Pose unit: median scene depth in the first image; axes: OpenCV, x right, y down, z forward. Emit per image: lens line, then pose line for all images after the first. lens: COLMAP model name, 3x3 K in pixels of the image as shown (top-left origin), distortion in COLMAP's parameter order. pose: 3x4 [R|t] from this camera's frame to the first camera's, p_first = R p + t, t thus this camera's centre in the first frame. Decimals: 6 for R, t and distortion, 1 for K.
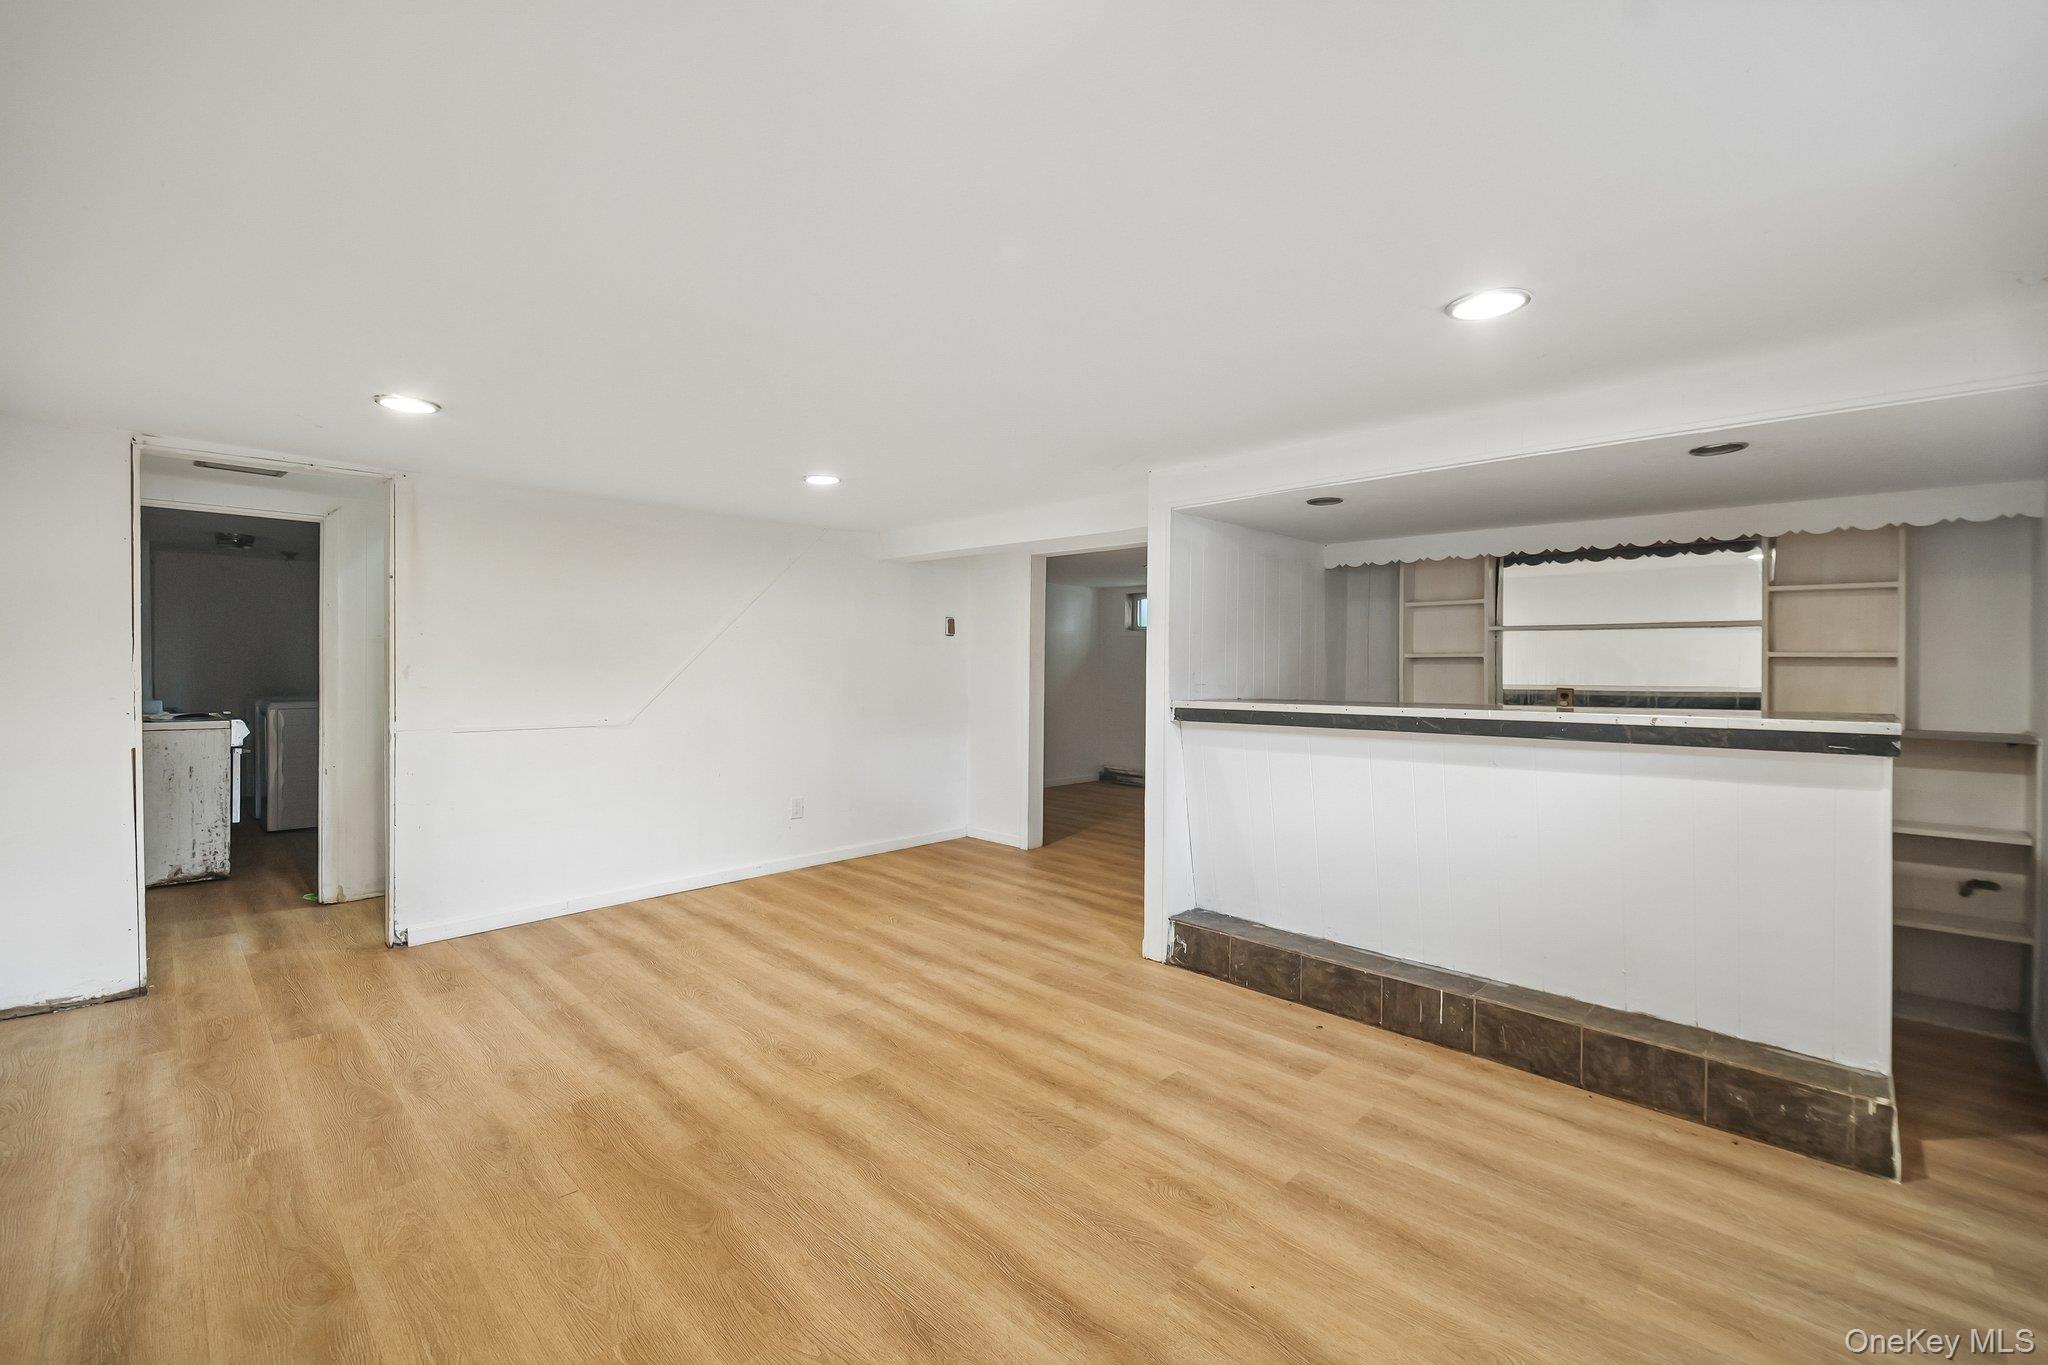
lens RADIAL K [[852.7, 0, 1017.1], [0, 852.7, 668.2], [0, 0, 1]] dist [0.022107, -0.012902]
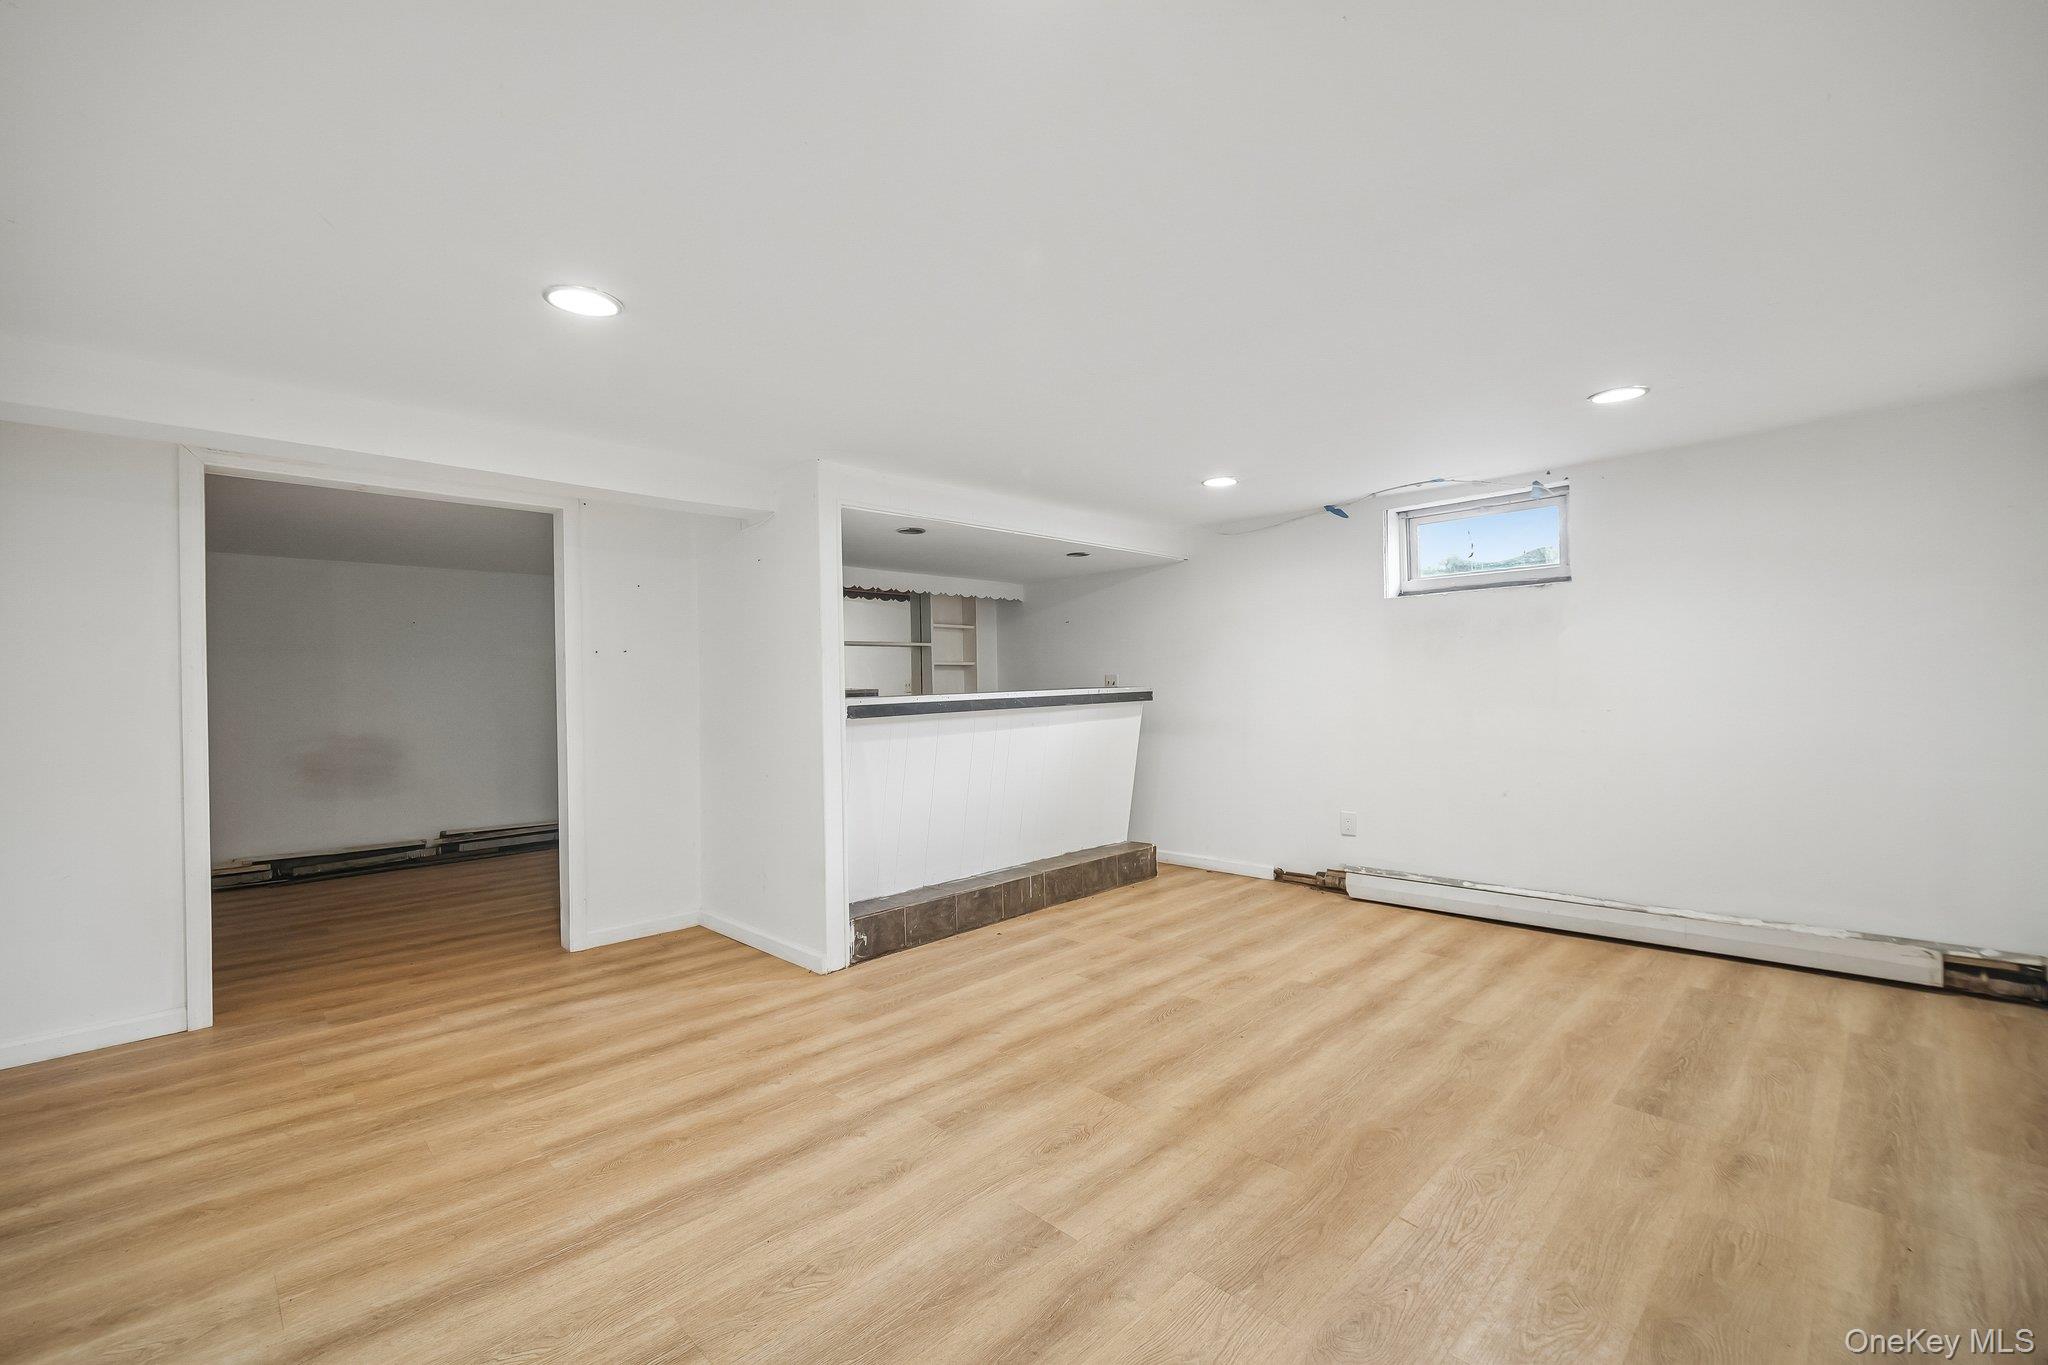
lens RADIAL K [[852.7, 0, 1017.1], [0, 852.7, 668.2], [0, 0, 1]] dist [0.022107, -0.012902]
pose [[0.020972, 0.010789, 0.999722, -1.132509], [0.027537, 0.999556, -0.011365, 0.025817], [-0.999401, 0.027768, 0.020665, 1.084157]]
